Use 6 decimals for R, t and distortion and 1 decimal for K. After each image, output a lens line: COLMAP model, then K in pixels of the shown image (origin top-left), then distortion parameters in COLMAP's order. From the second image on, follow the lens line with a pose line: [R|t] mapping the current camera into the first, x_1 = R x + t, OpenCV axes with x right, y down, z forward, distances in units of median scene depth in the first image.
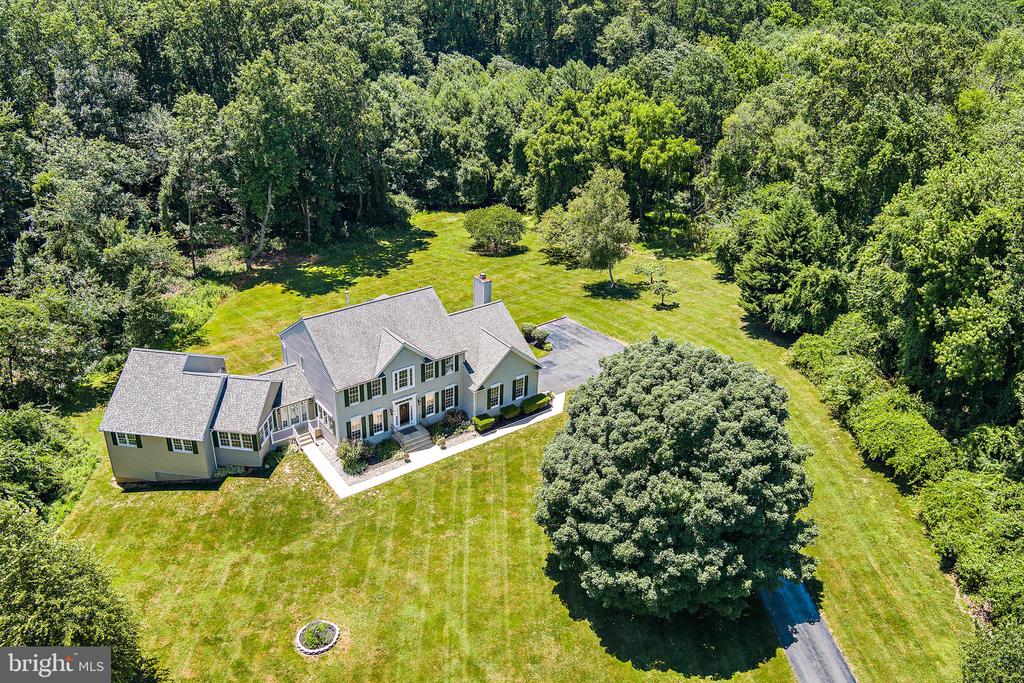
lens RADIAL K [[827.2, 0, 512.0], [0, 827.2, 341.5], [0, 0, 1]] dist [-0.067327, -0.004161]
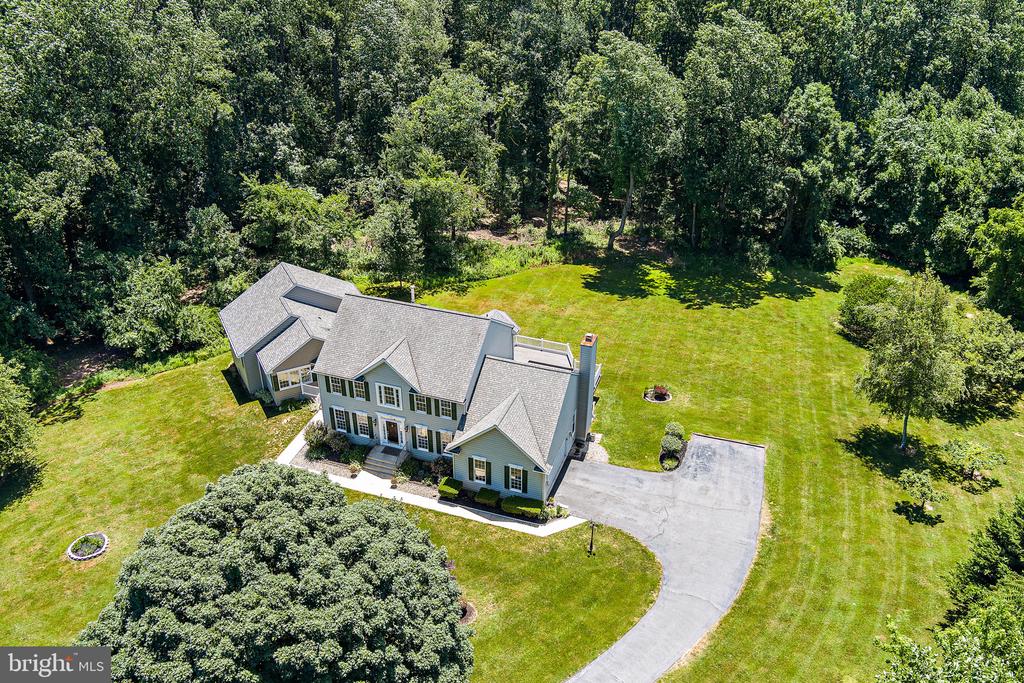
lens RADIAL K [[827.2, 0, 512.0], [0, 827.2, 341.5], [0, 0, 1]] dist [-0.067327, -0.004161]
pose [[0.561930, 0.403662, -0.722006, 0.548152], [-0.369100, 0.903494, 0.217862, -0.244357], [0.740270, 0.144069, 0.656692, 0.479653]]
